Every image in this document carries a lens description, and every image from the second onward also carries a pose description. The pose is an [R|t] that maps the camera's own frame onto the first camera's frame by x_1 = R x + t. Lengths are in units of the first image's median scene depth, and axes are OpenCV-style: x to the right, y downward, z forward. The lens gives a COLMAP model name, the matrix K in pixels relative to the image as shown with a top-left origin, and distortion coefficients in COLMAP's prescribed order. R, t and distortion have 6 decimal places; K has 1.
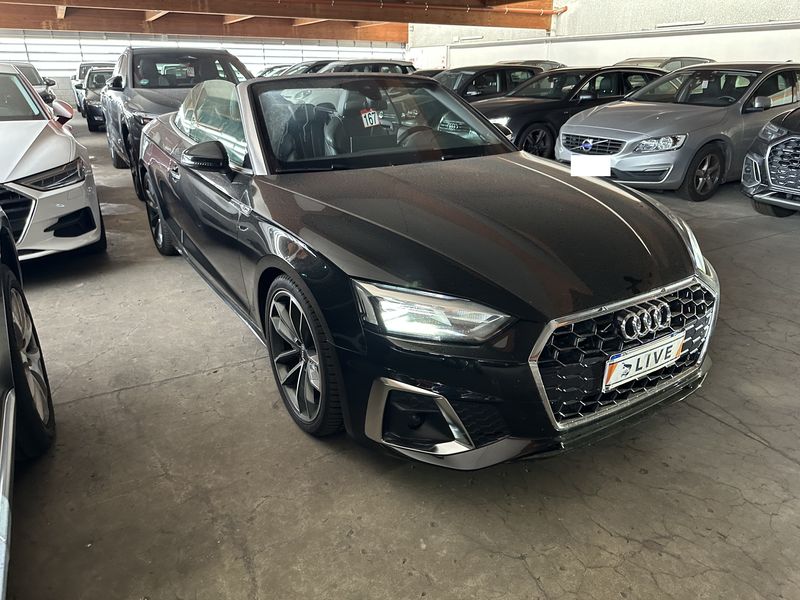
lens RADIAL K [[557.6, 0, 400.0], [0, 557.6, 300.0], [0, 0, 1]] dist [0.010779, -0.006576]
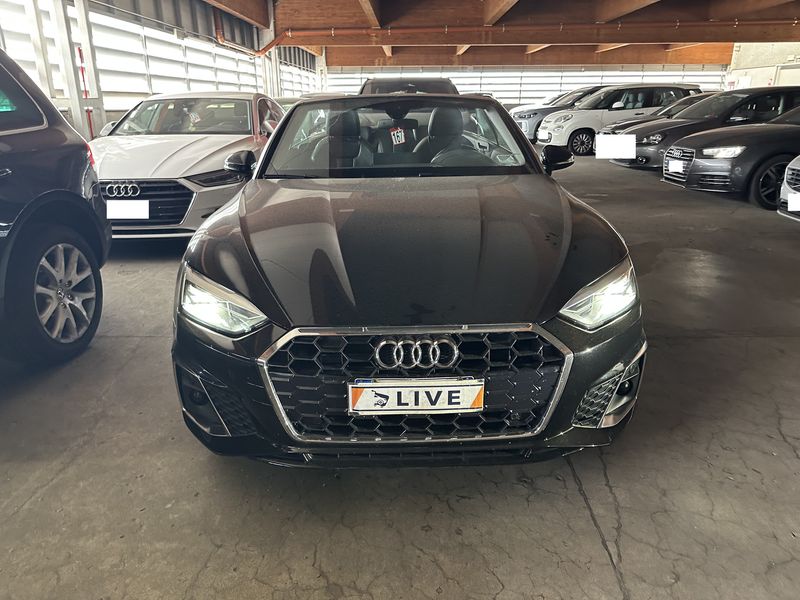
lens RADIAL K [[557.6, 0, 400.0], [0, 557.6, 300.0], [0, 0, 1]] dist [0.010779, -0.006576]
pose [[0.863854, 0.162857, -0.476691, 0.222751], [-0.183263, 0.983057, 0.003746, -0.012577], [0.469224, 0.084124, 0.879063, 0.048660]]
